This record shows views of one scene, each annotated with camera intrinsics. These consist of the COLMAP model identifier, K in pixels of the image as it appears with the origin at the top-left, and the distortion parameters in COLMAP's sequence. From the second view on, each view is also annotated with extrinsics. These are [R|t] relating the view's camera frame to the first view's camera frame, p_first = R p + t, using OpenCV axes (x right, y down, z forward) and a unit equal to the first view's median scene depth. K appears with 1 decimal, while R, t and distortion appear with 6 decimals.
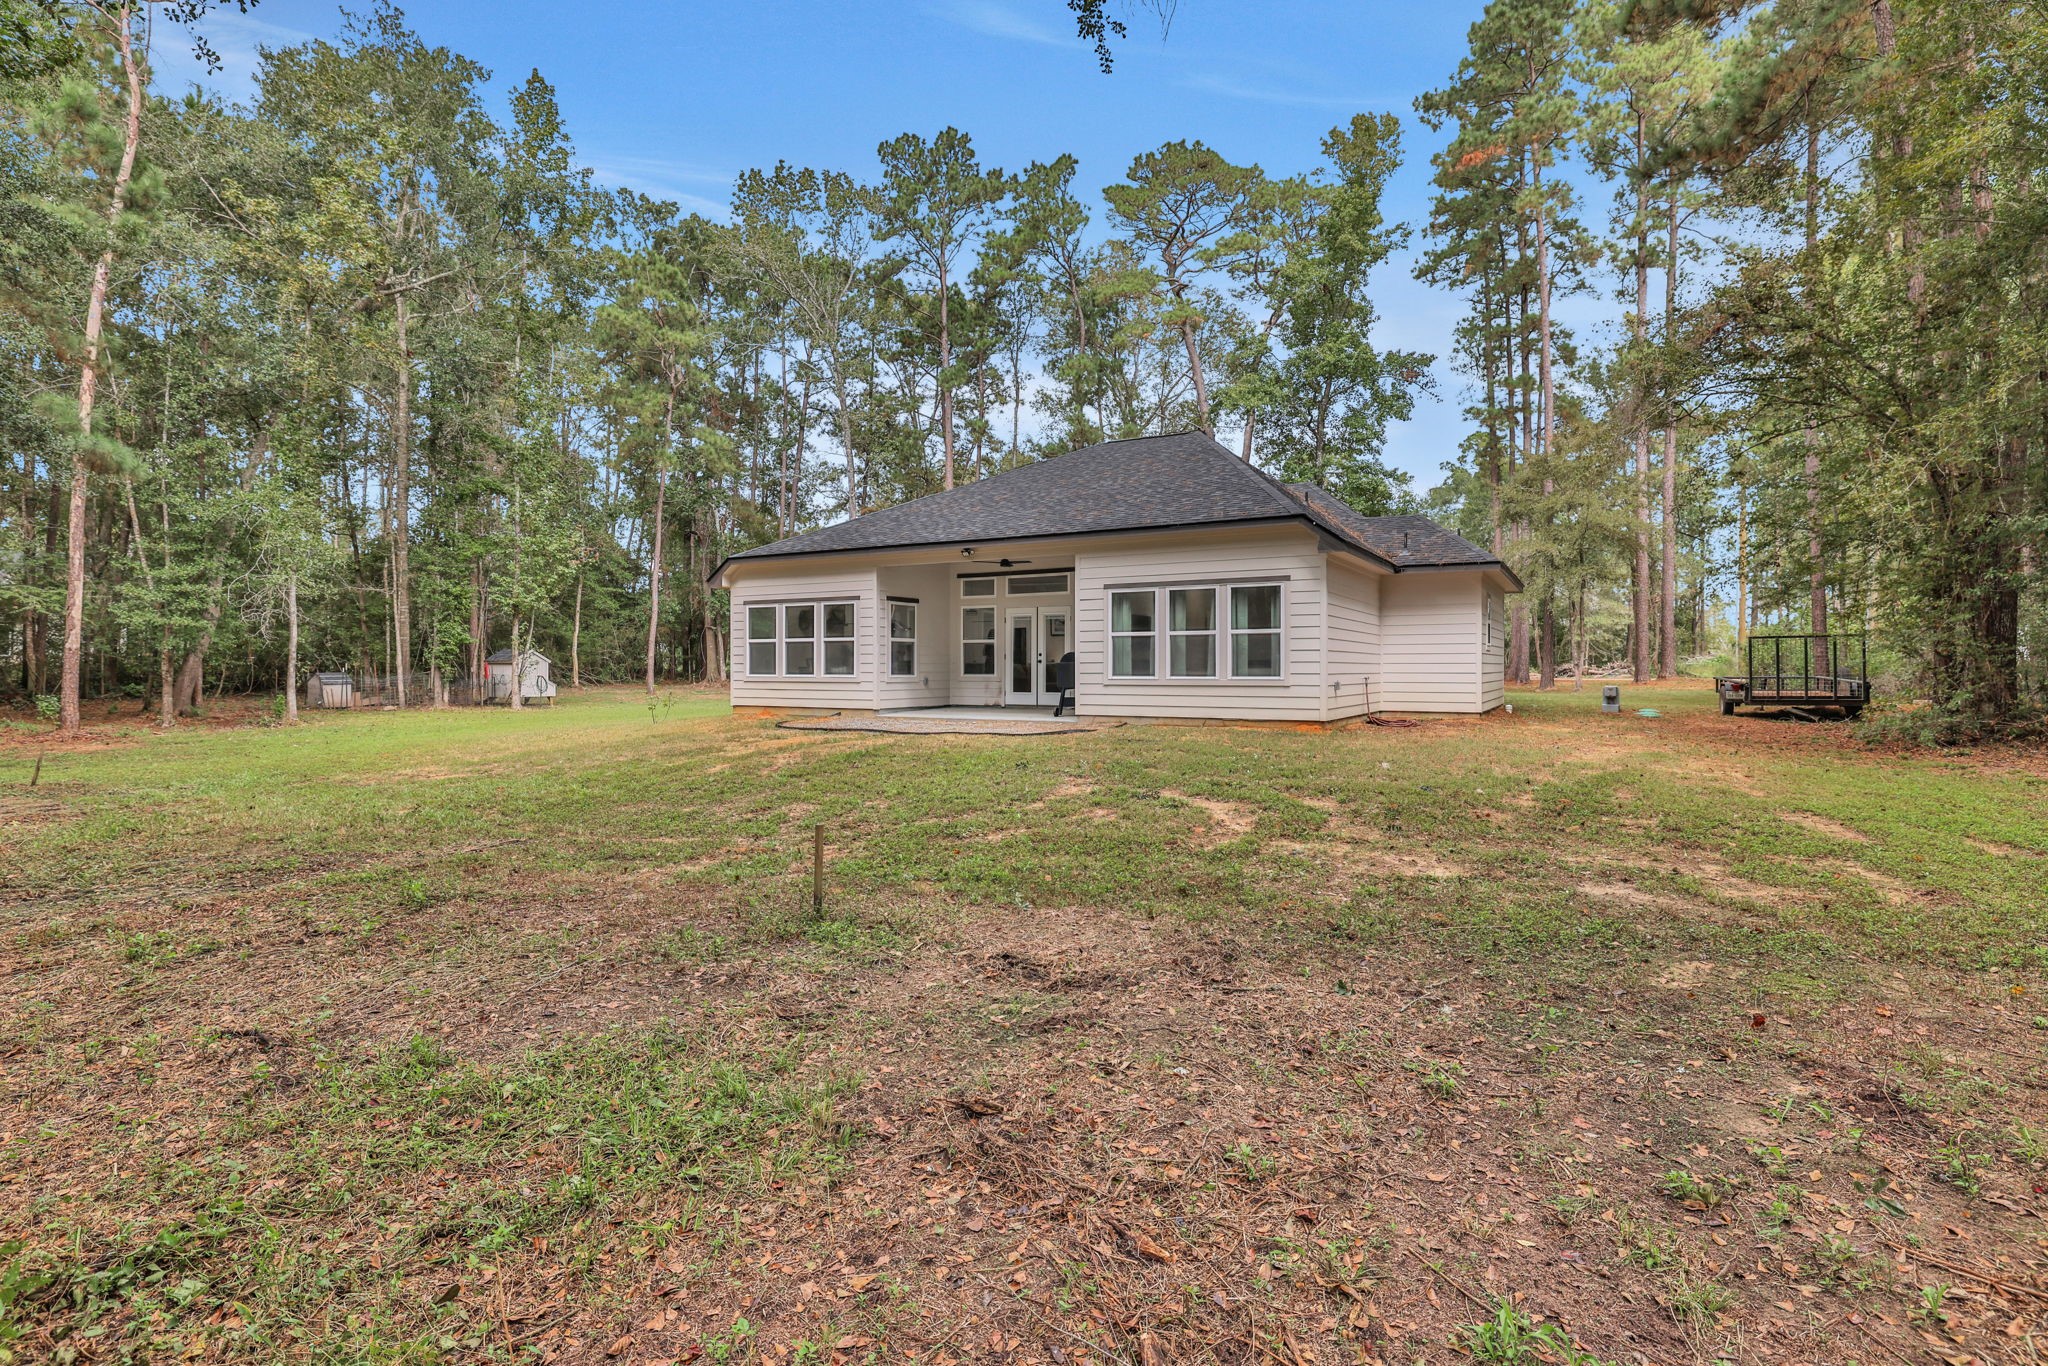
lens RADIAL K [[998.7, 0, 1024.5], [0, 998.7, 672.0], [0, 0, 1]] dist [-0.000997, -0.000184]
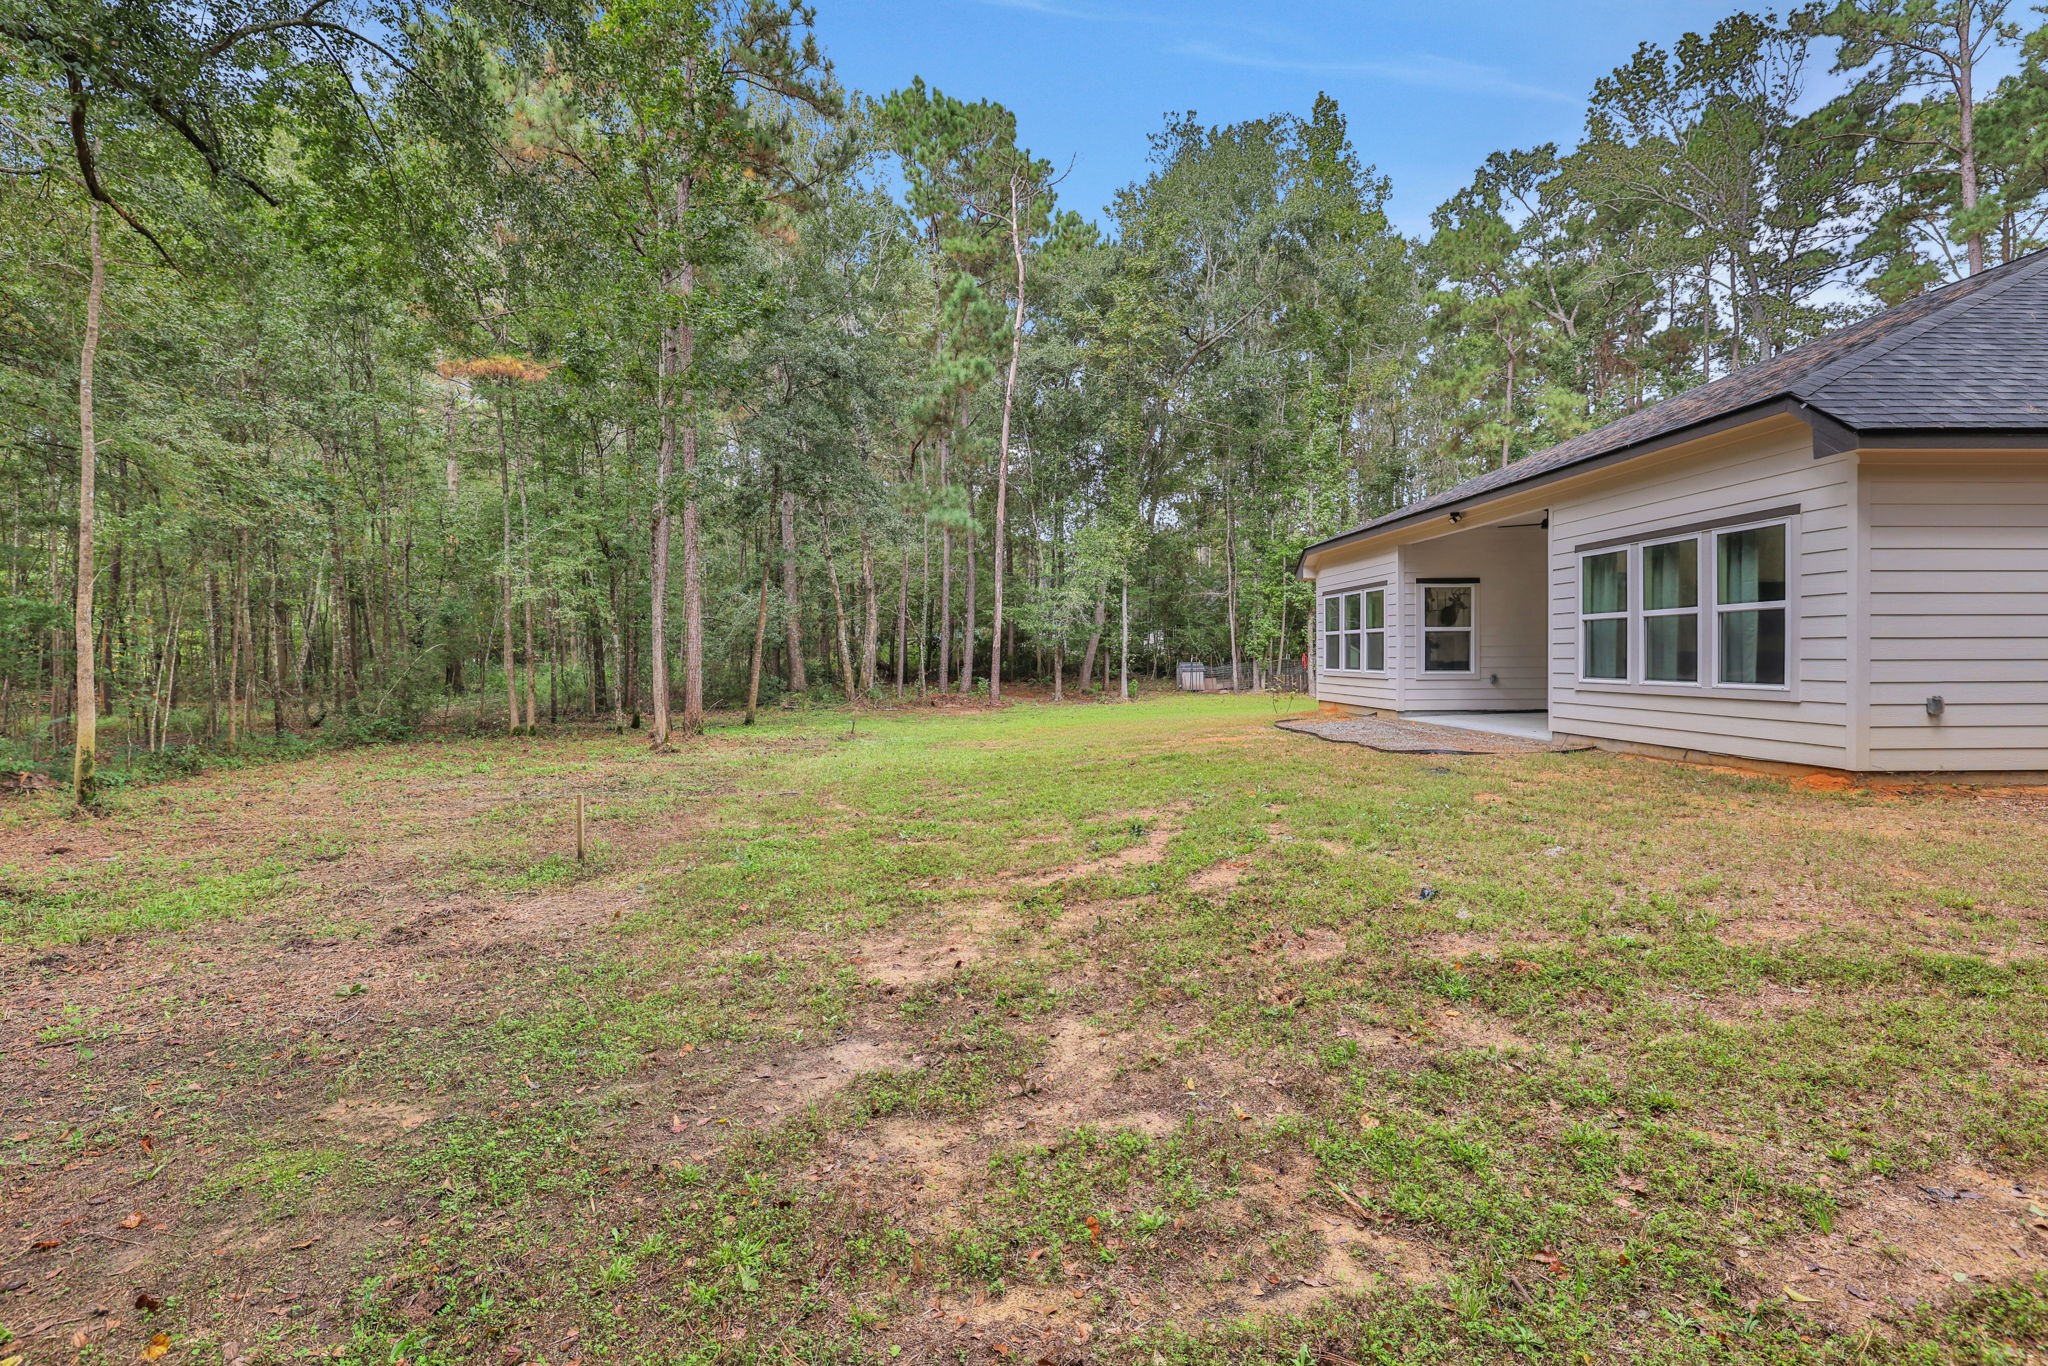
lens RADIAL K [[998.7, 0, 1025.6], [0, 998.7, 677.0], [0, 0, 1]] dist [-0.000997, -0.000184]
pose [[0.530021, 0.018642, -0.847780, 0.402349], [-0.003177, 0.999795, 0.019998, -0.007961], [0.847979, -0.007906, 0.529971, 0.266119]]
